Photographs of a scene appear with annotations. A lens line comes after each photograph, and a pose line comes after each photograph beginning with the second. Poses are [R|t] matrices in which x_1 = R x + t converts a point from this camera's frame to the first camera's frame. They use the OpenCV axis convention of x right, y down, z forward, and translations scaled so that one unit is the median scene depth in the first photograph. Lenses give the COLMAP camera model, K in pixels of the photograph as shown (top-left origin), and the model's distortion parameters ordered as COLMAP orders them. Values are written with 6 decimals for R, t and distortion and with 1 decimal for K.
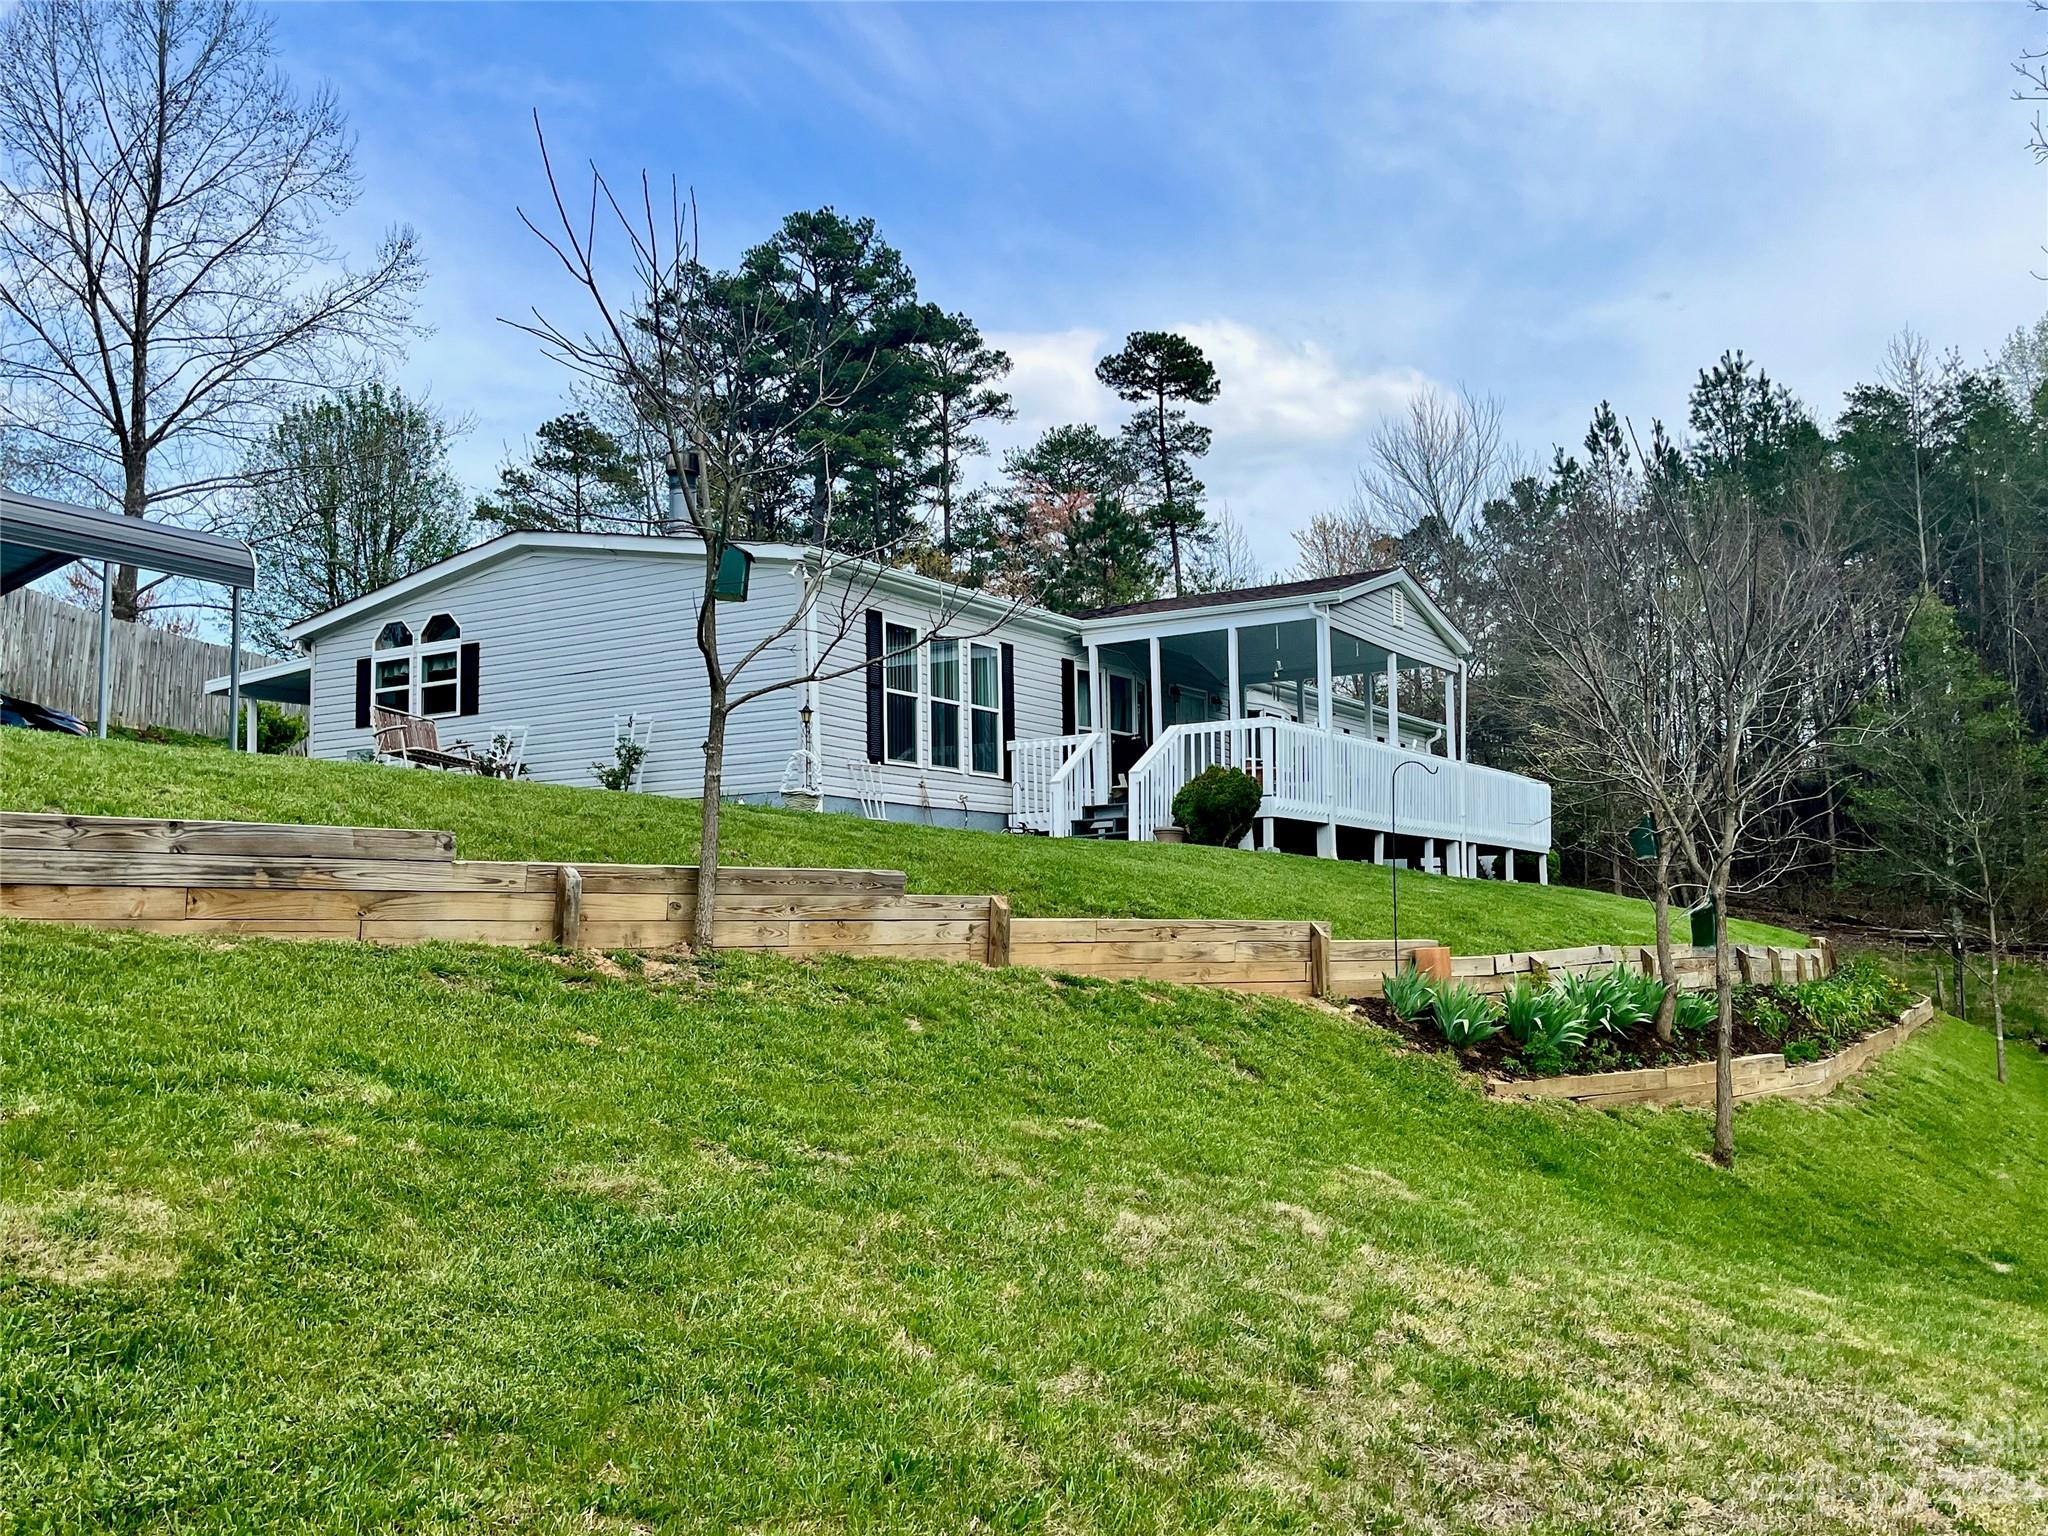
lens RADIAL K [[1843.3, 0, 1024.9], [0, 1843.3, 800.0], [0, 0, 1]] dist [0.071066, -0.078790]
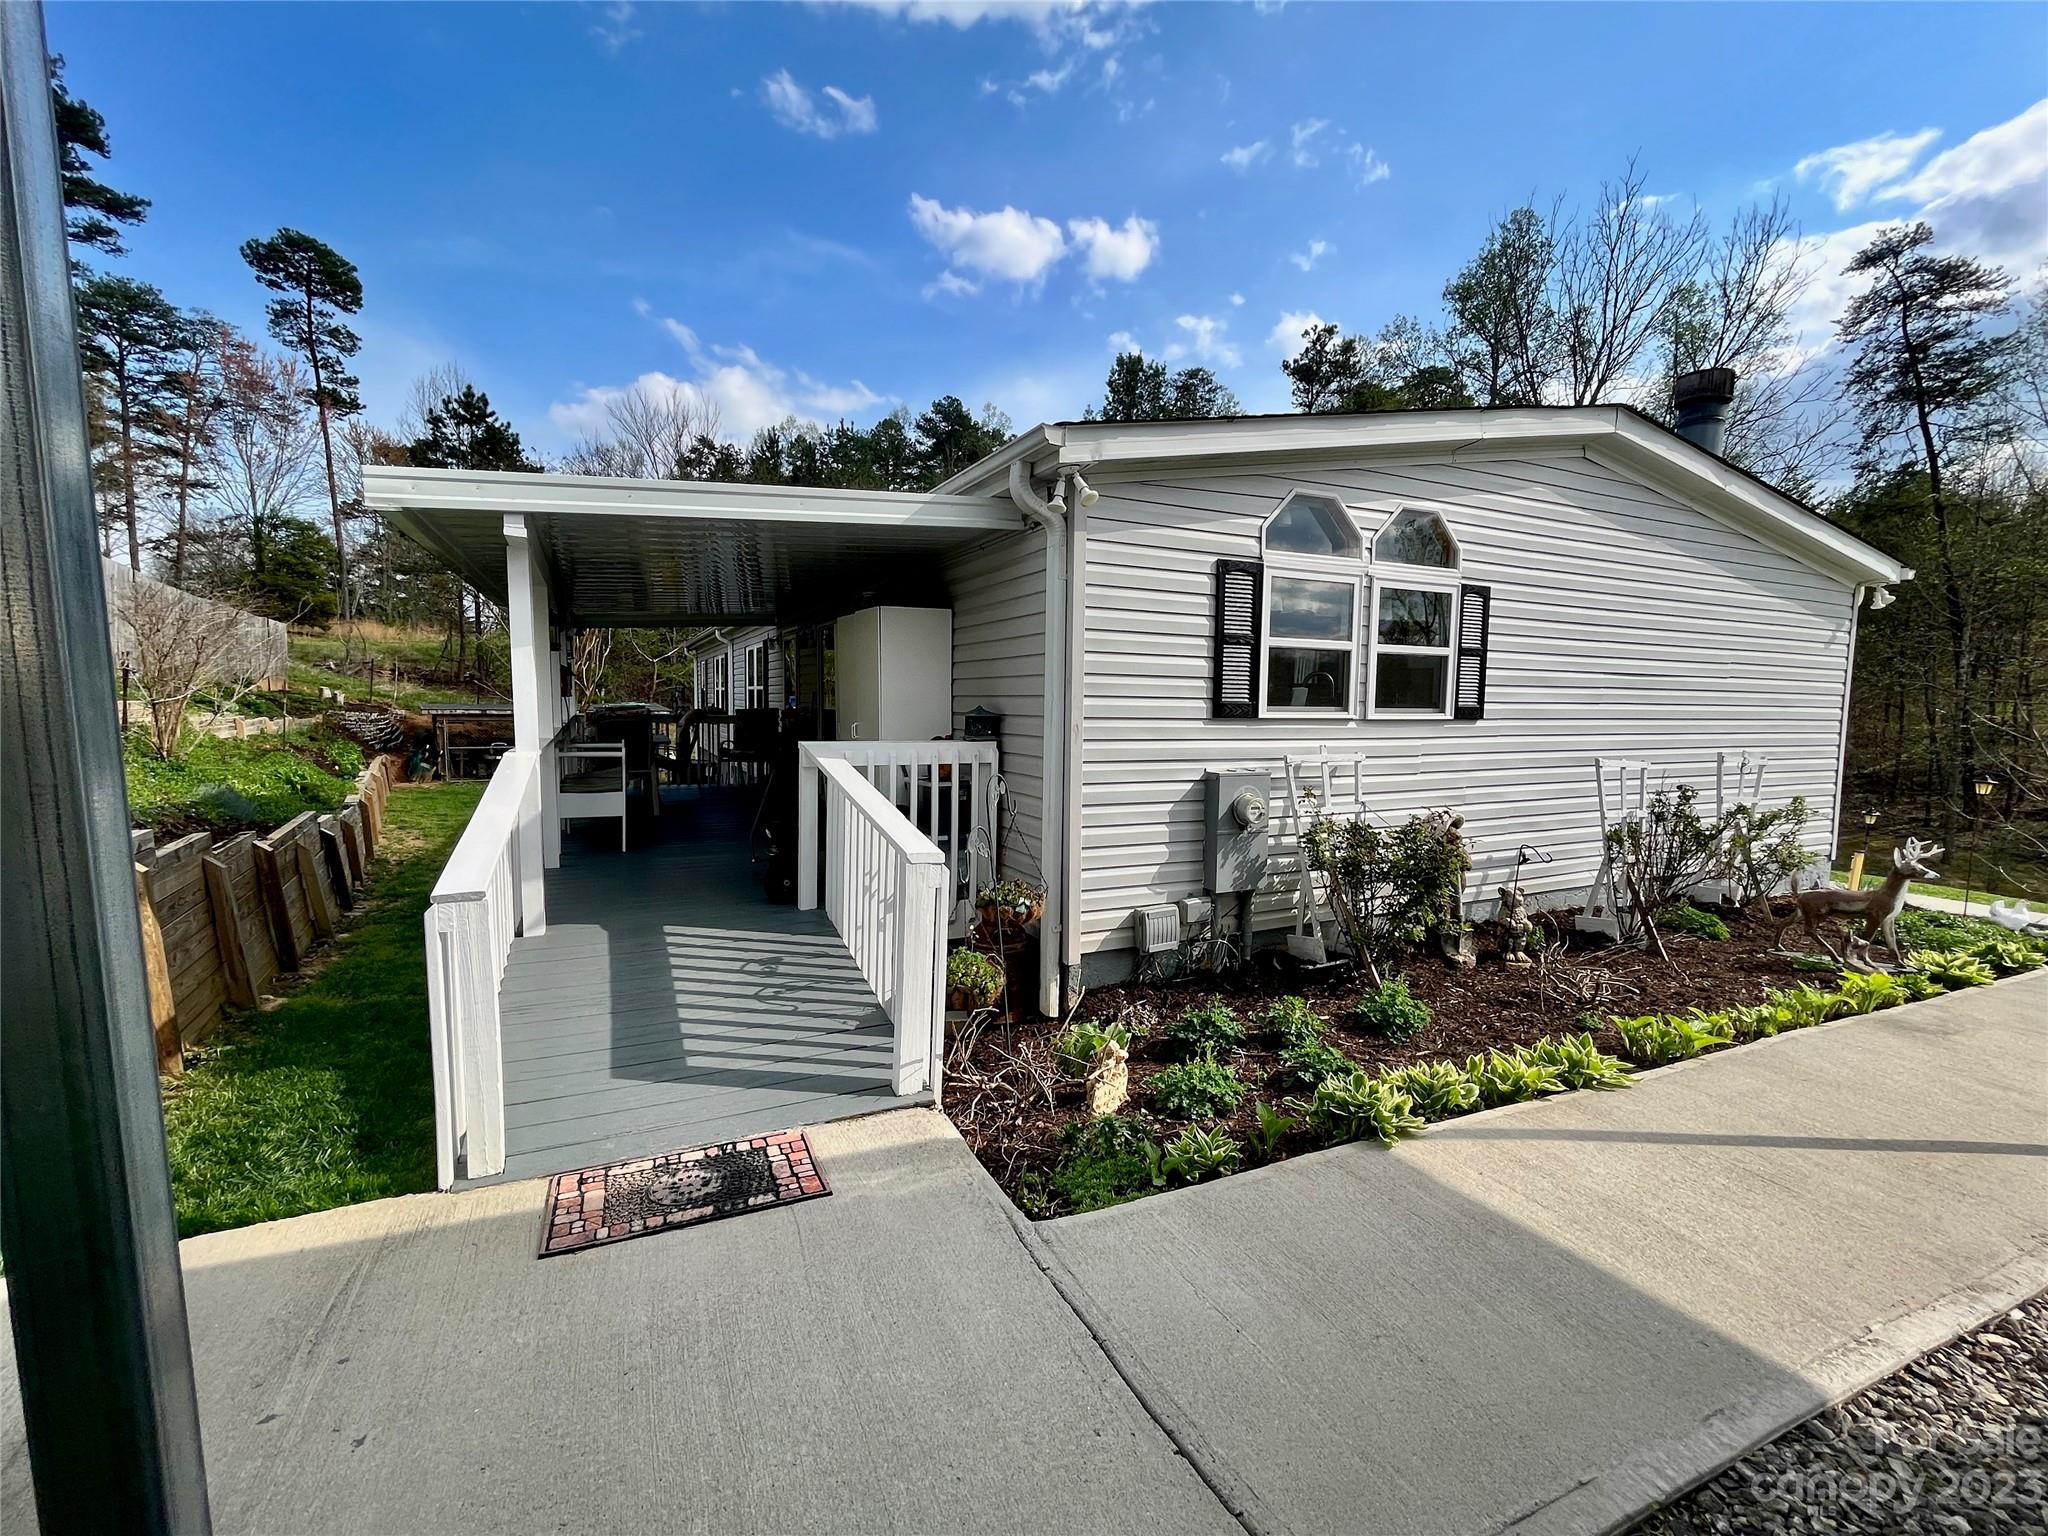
lens RADIAL K [[855.5, 0, 1024.0], [0, 855.5, 768.0], [0, 0, 1]] dist [0.003030, -0.003138]
pose [[0.545726, -0.044337, 0.836790, -0.303199], [-0.089508, 0.989802, 0.110819, -0.025206], [-0.833169, -0.135377, 0.536192, 0.509716]]
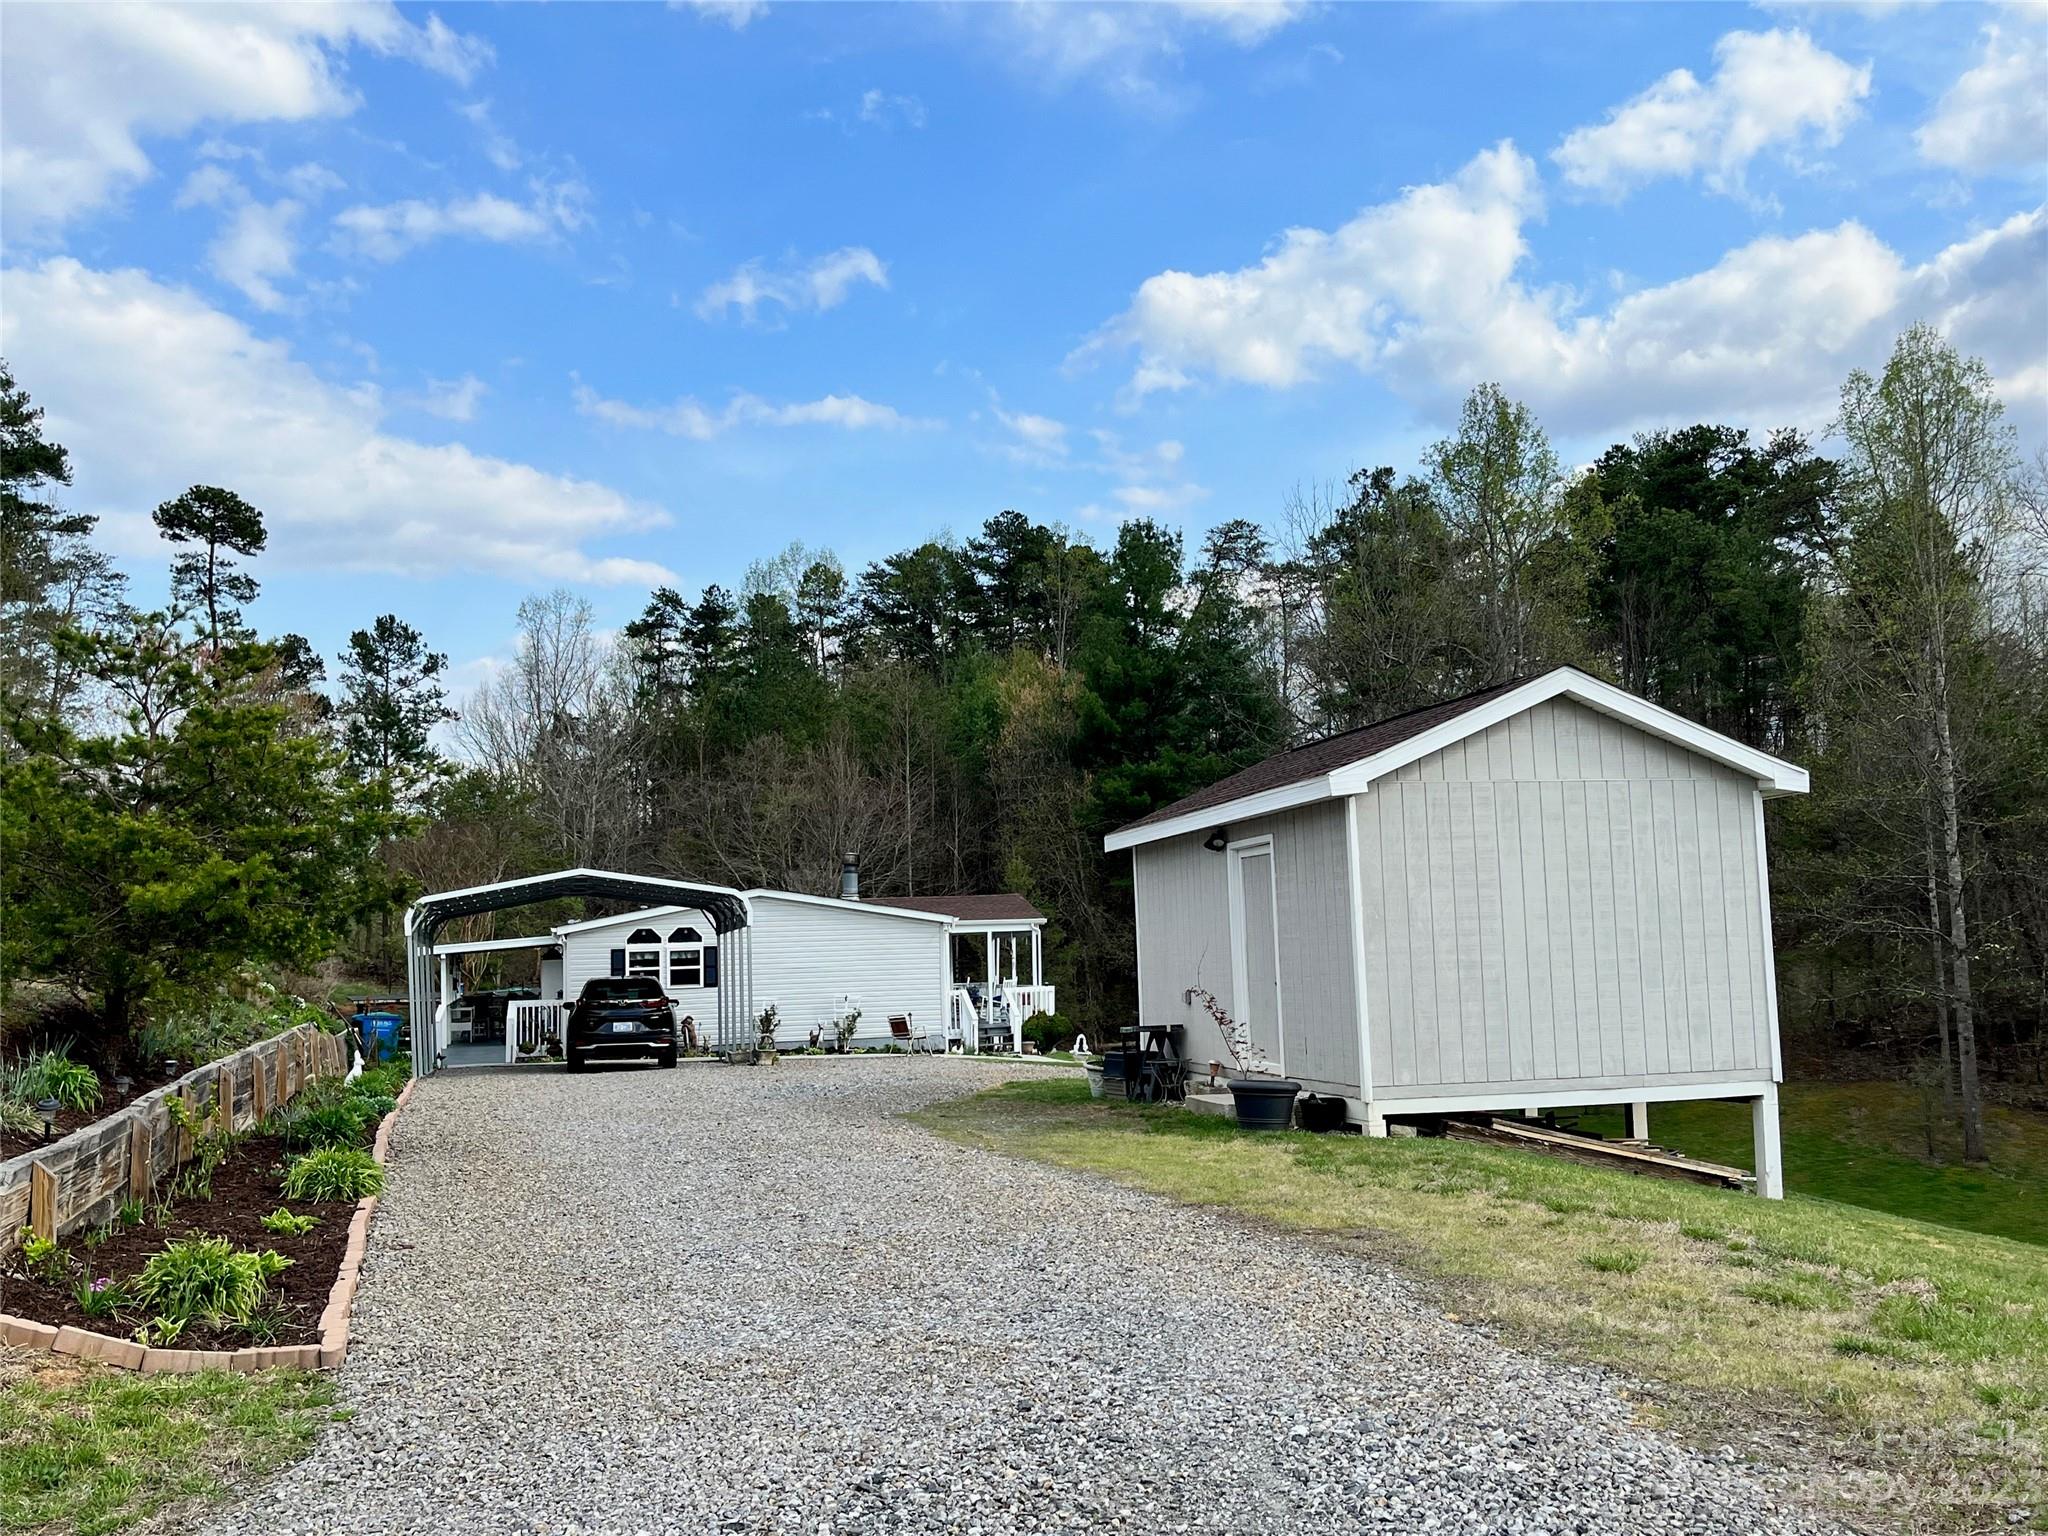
lens RADIAL K [[1843.3, 0, 1024.9], [0, 1843.3, 800.0], [0, 0, 1]] dist [0.071066, -0.078790]
pose [[0.704852, 0.054171, 0.707283, -0.701186], [-0.039782, 0.998529, -0.036832, -0.089285], [-0.708238, -0.002176, 0.705971, -0.233778]]
